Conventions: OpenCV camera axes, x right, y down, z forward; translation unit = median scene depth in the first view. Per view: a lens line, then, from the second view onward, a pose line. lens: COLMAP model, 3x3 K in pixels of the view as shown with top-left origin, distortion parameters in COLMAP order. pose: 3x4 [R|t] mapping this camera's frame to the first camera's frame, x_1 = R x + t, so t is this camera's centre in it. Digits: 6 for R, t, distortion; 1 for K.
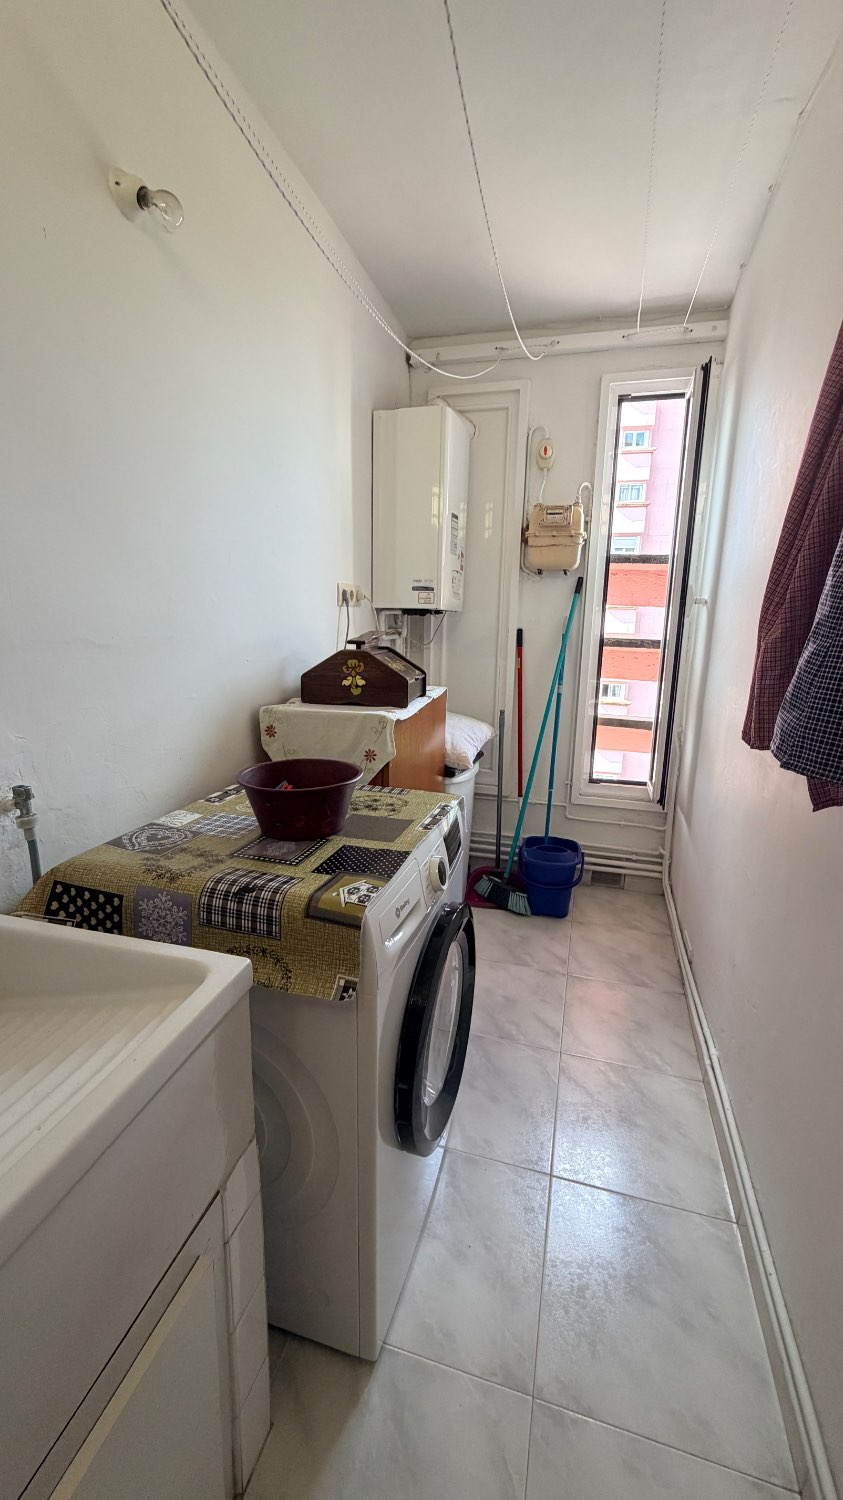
lens RADIAL K [[596.7, 0, 421.5], [0, 596.7, 750.0], [0, 0, 1]] dist [-0.000960, 0.000366]
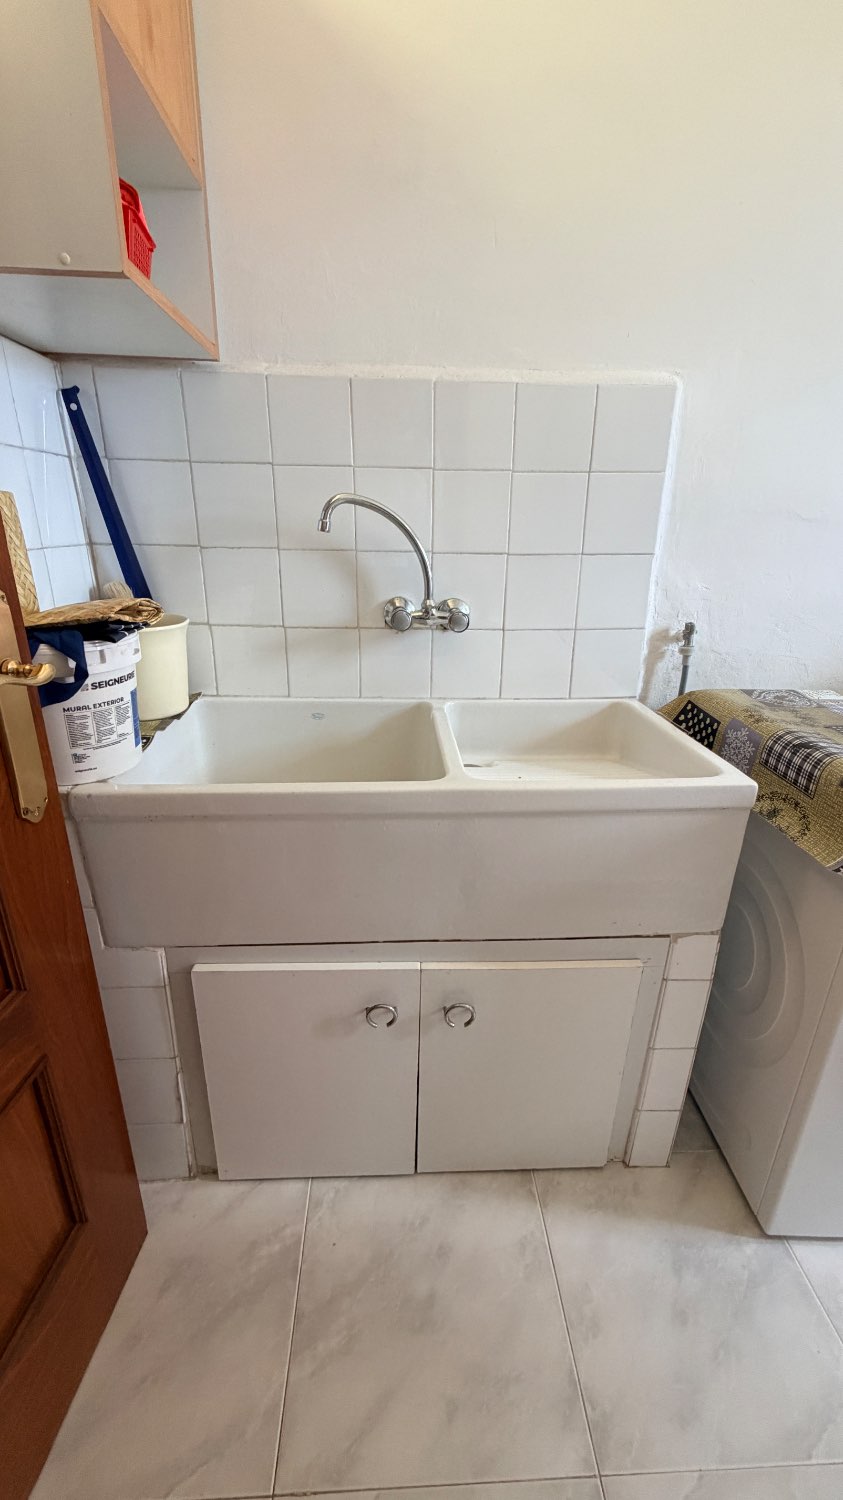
lens RADIAL K [[596.7, 0, 421.5], [0, 596.7, 750.0], [0, 0, 1]] dist [-0.000960, 0.000366]
pose [[0.324703, 0.329087, -0.886718, 0.414052], [-0.217337, 0.938390, 0.268678, 0.099707], [0.920507, 0.105476, 0.376221, -0.031705]]
